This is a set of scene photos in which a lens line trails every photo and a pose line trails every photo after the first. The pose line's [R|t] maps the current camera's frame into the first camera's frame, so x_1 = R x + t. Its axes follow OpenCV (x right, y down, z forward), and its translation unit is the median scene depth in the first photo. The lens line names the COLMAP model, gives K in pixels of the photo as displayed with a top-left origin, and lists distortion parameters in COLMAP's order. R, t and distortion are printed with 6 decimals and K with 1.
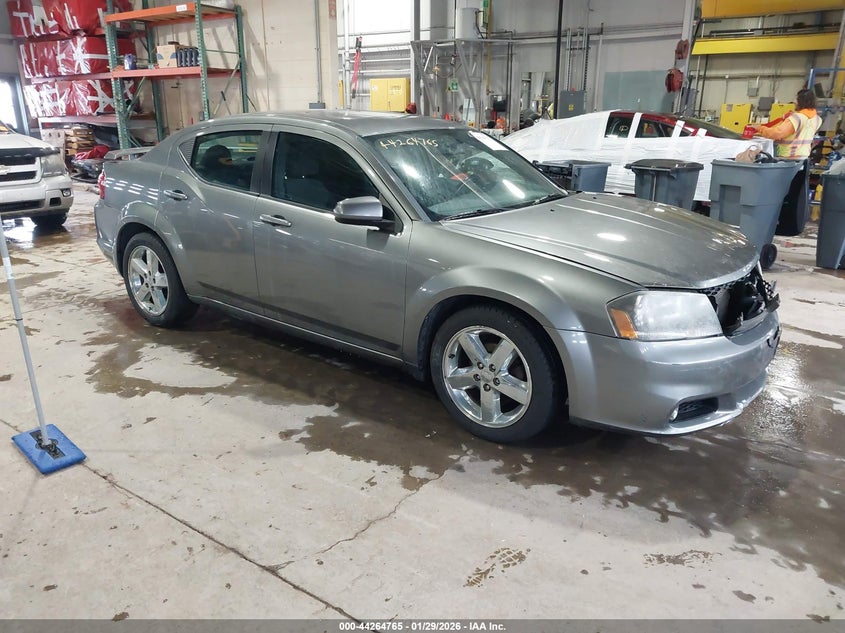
lens RADIAL K [[676.3, 0, 423.5], [0, 676.3, 316.7], [0, 0, 1]] dist [0.010809, -0.013412]
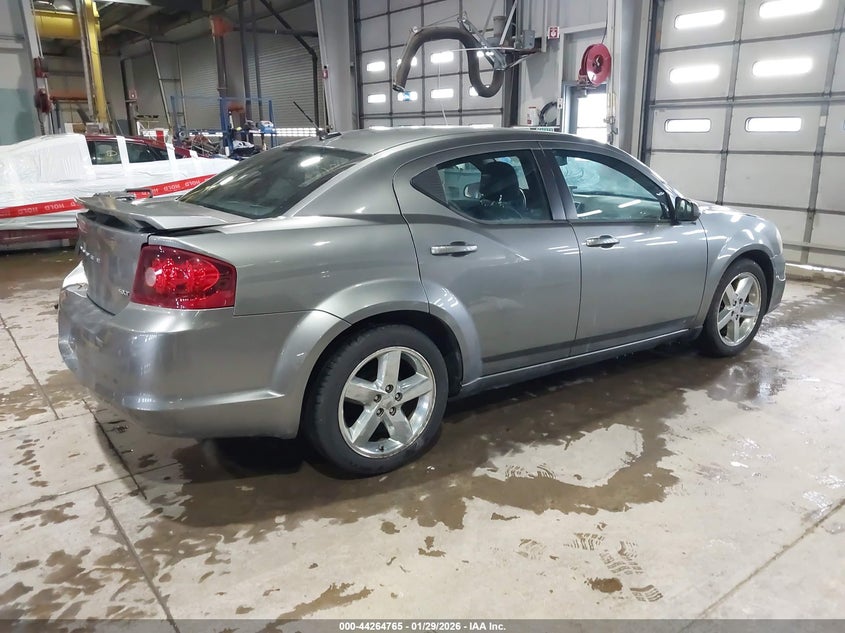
lens RADIAL K [[676.3, 0, 429.3], [0, 676.3, 312.8], [0, 0, 1]] dist [0.010809, -0.013412]
pose [[0.290301, -0.254053, 0.922595, -1.002463], [0.293052, 0.941395, 0.167019, -0.235955], [-0.910959, 0.221883, 0.347739, 0.784892]]
